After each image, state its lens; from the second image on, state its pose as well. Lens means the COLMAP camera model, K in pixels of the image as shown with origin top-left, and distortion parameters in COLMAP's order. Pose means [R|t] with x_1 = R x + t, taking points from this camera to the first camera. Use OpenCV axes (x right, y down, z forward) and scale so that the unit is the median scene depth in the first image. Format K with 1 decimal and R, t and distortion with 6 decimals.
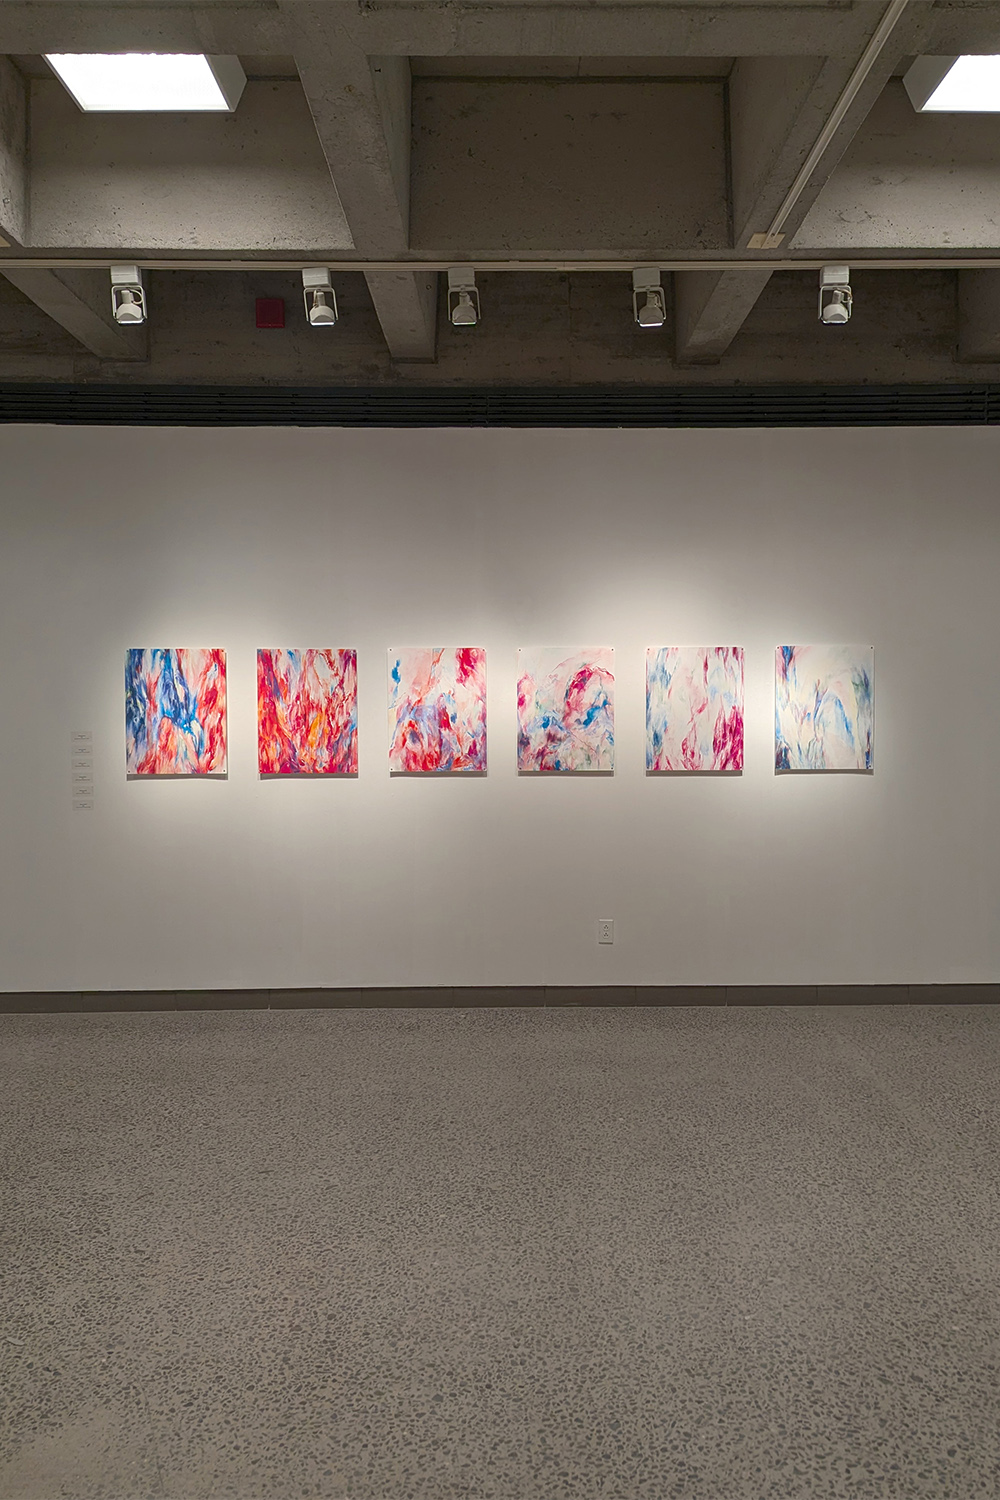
lens RADIAL K [[1052.8, 0, 500.0], [0, 1052.8, 750.0], [0, 0, 1]] dist [0.071628, -0.075612]
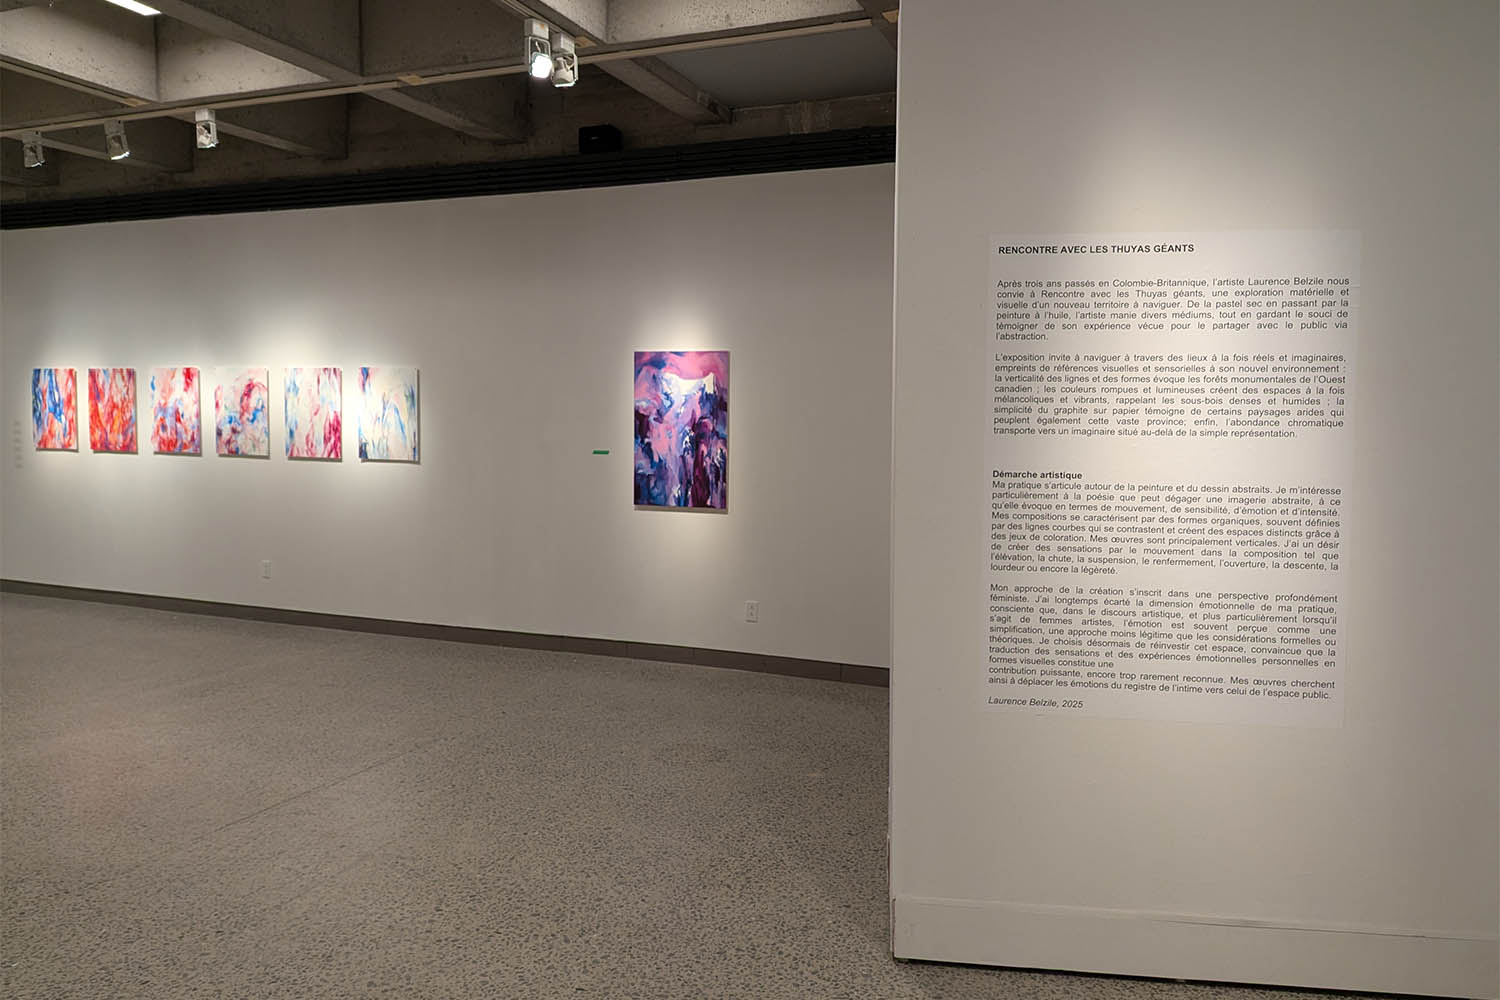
lens RADIAL K [[1052.8, 0, 749.6], [0, 1052.8, 475.7], [0, 0, 1]] dist [0.071628, -0.075612]
pose [[0.916108, 0.039196, -0.399011, 1.266783], [-0.042656, 0.999090, 0.000208, 0.018911], [0.398656, 0.016830, 0.916946, -0.042688]]
